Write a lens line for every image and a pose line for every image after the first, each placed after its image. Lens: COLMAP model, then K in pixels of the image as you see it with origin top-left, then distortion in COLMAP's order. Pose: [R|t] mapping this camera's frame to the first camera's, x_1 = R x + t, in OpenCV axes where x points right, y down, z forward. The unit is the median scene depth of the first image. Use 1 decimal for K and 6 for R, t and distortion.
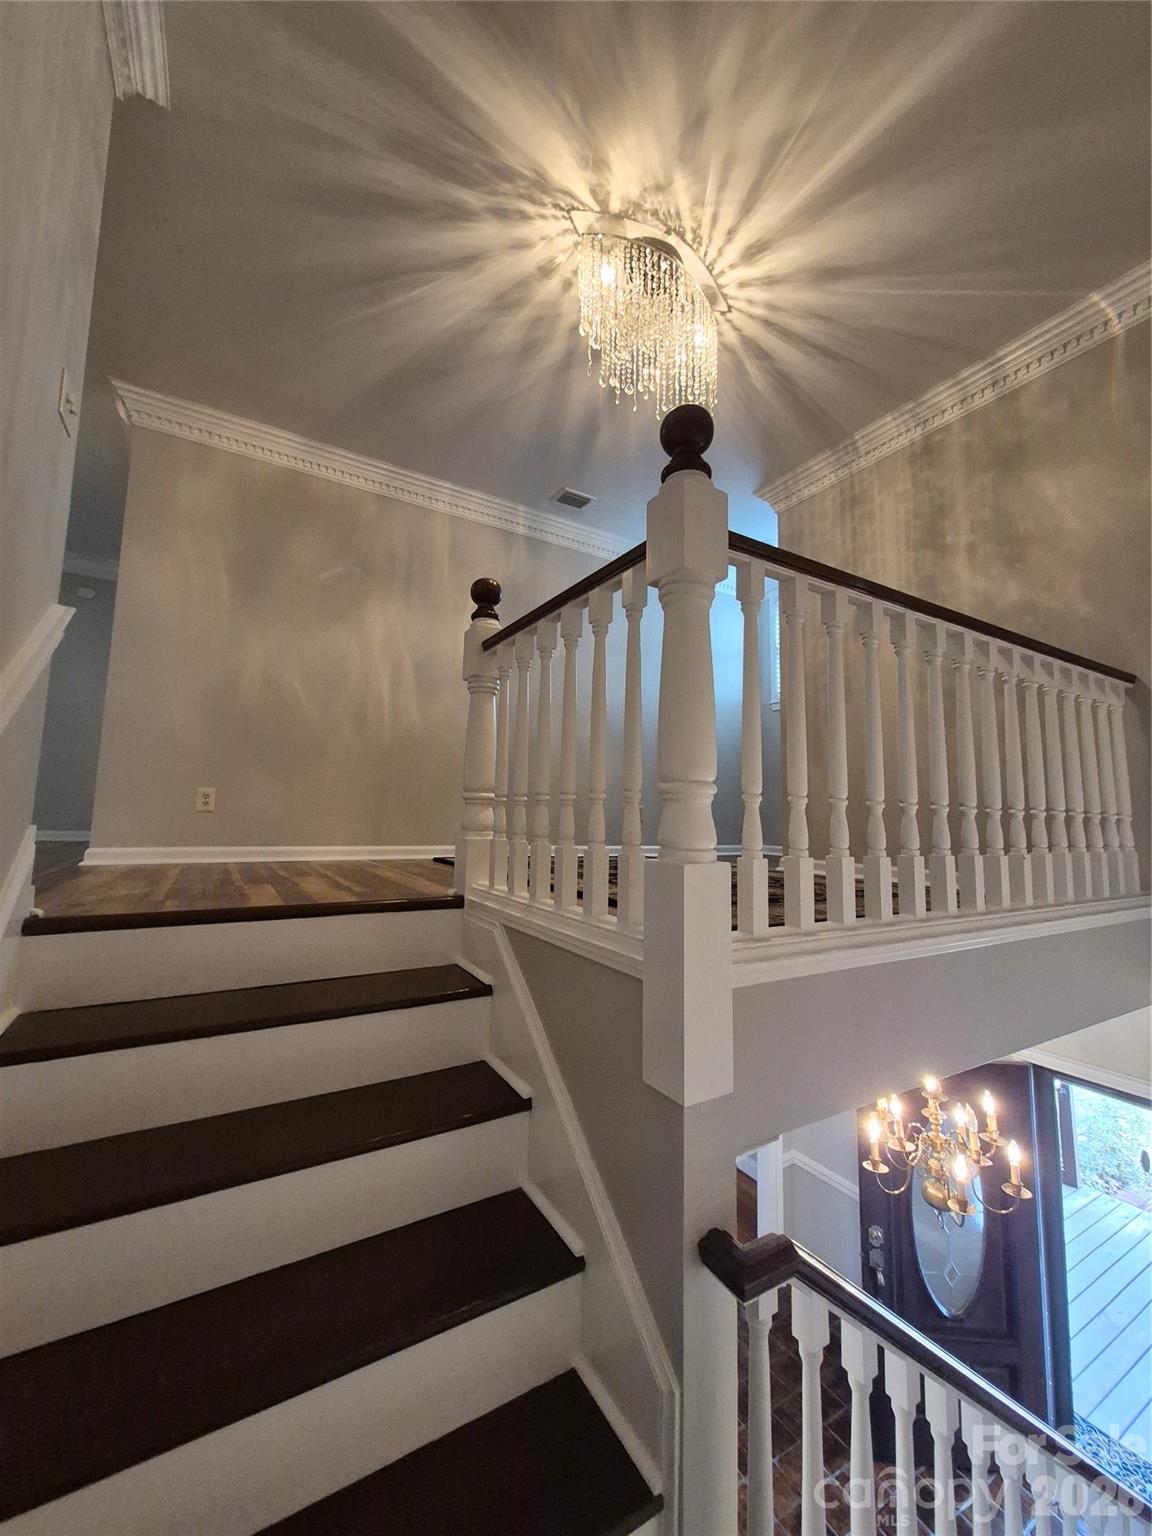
lens RADIAL K [[601.2, 0, 567.2], [0, 601.2, 766.8], [0, 0, 1]] dist [-0.001499, -0.000122]
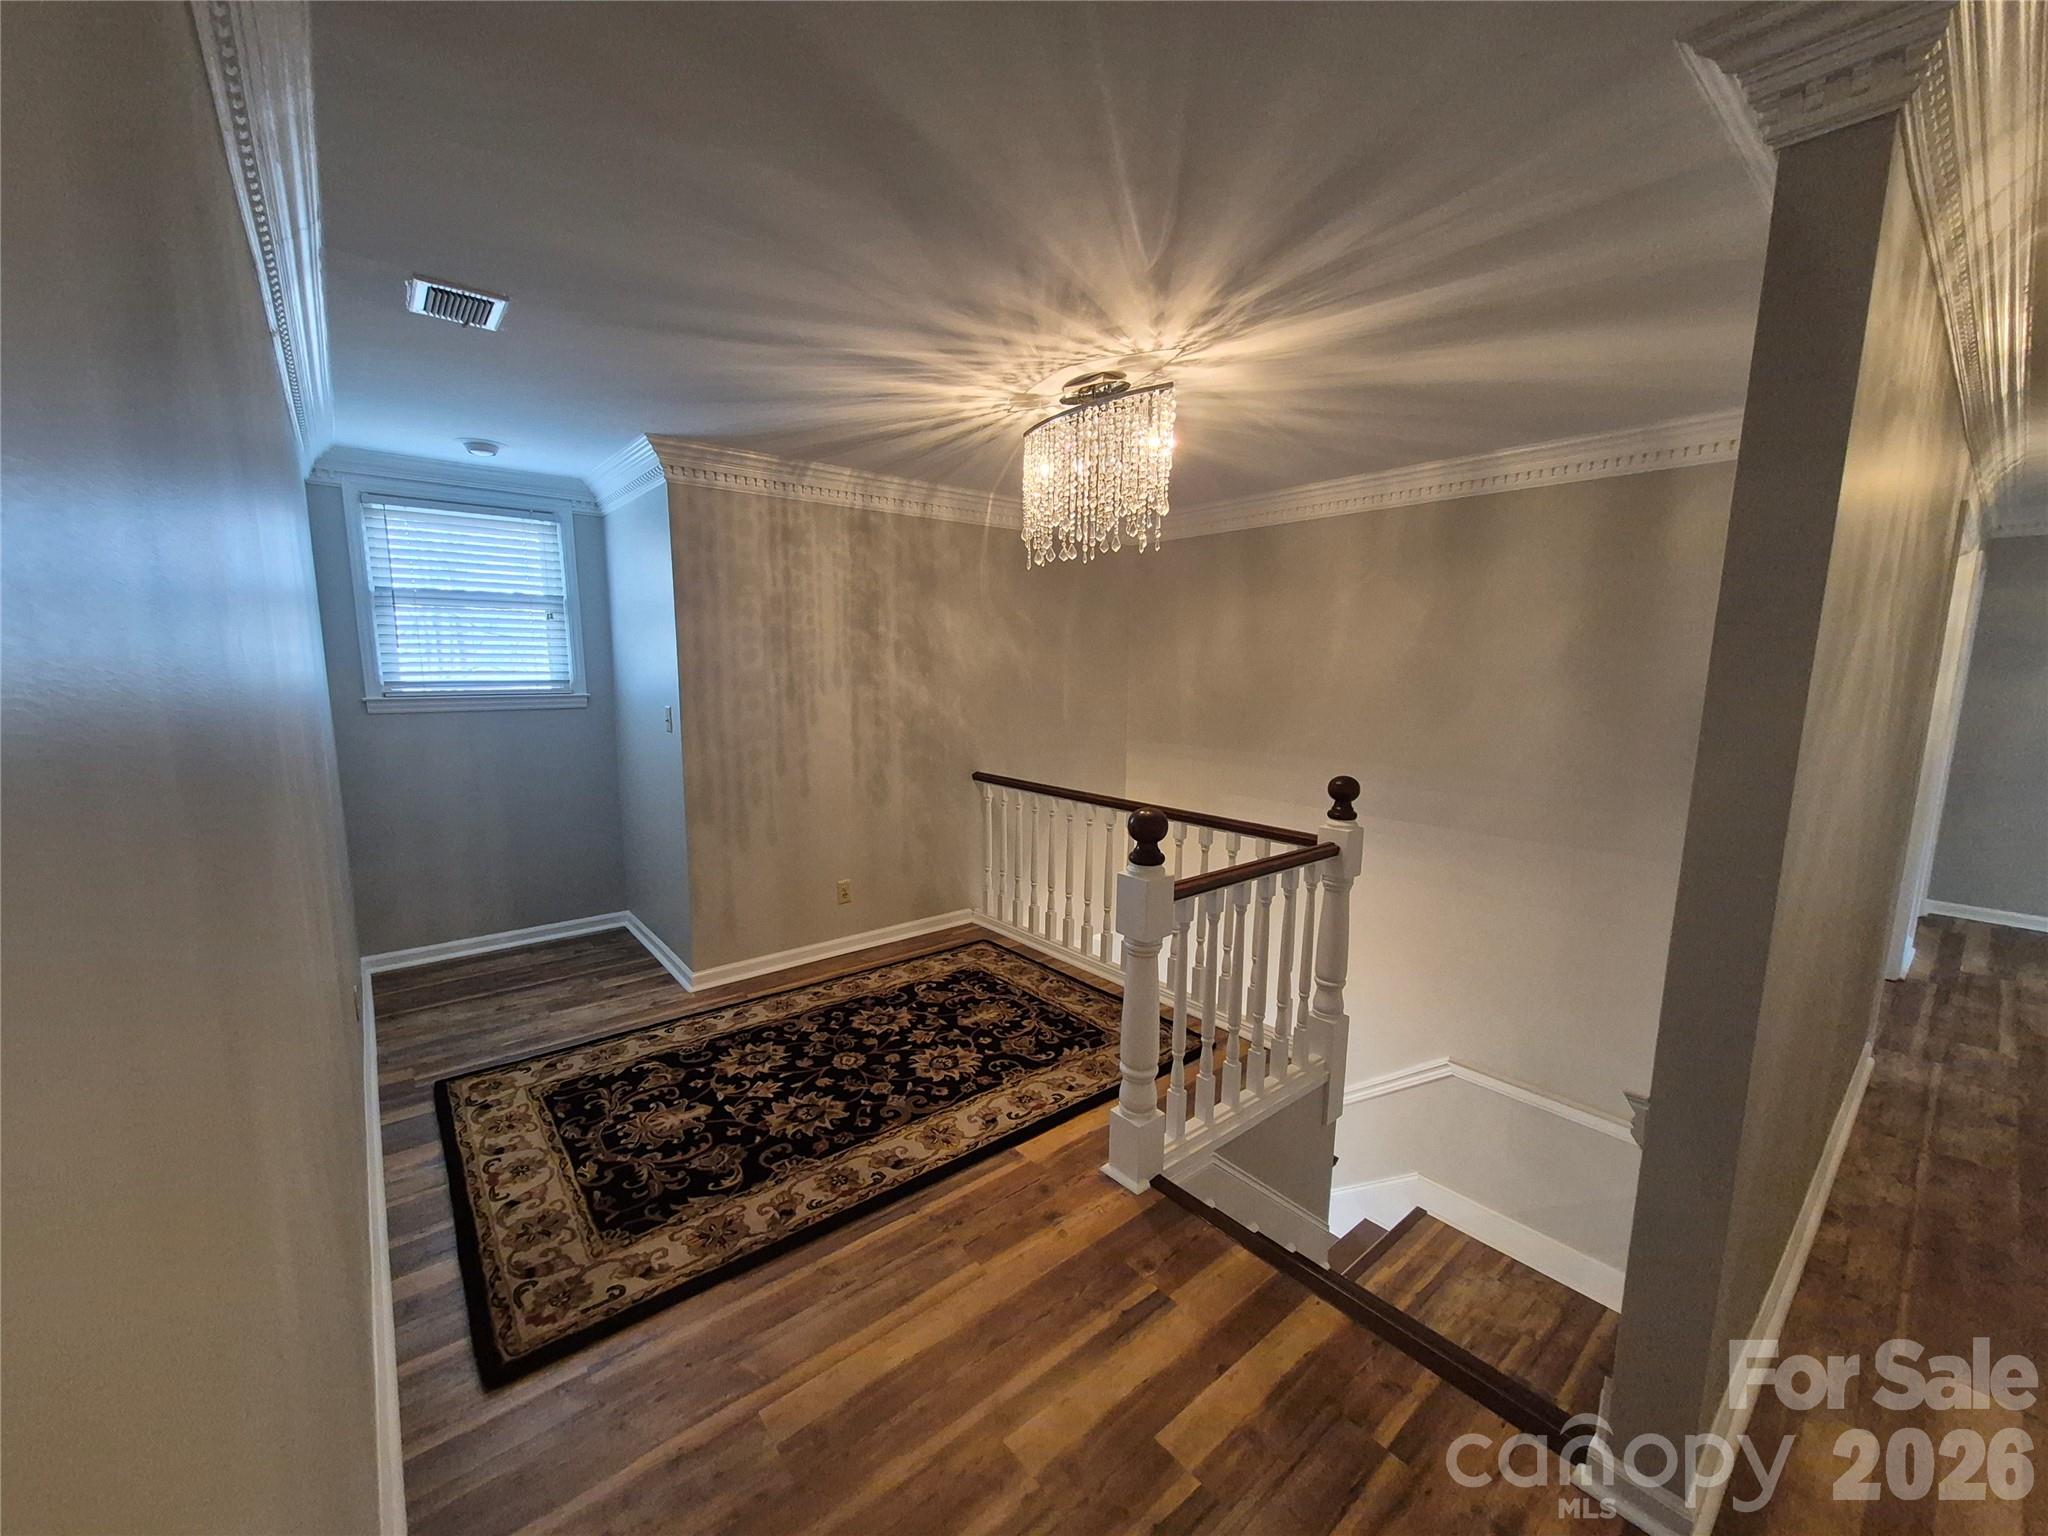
lens RADIAL K [[801.5, 0, 1027.2], [0, 801.5, 776.9], [0, 0, 1]] dist [-0.001499, -0.000122]
pose [[-0.159420, -0.157393, 0.974583, -0.840729], [-0.097623, 0.984884, 0.143088, -0.366646], [-0.982372, -0.072331, -0.172375, 1.018323]]
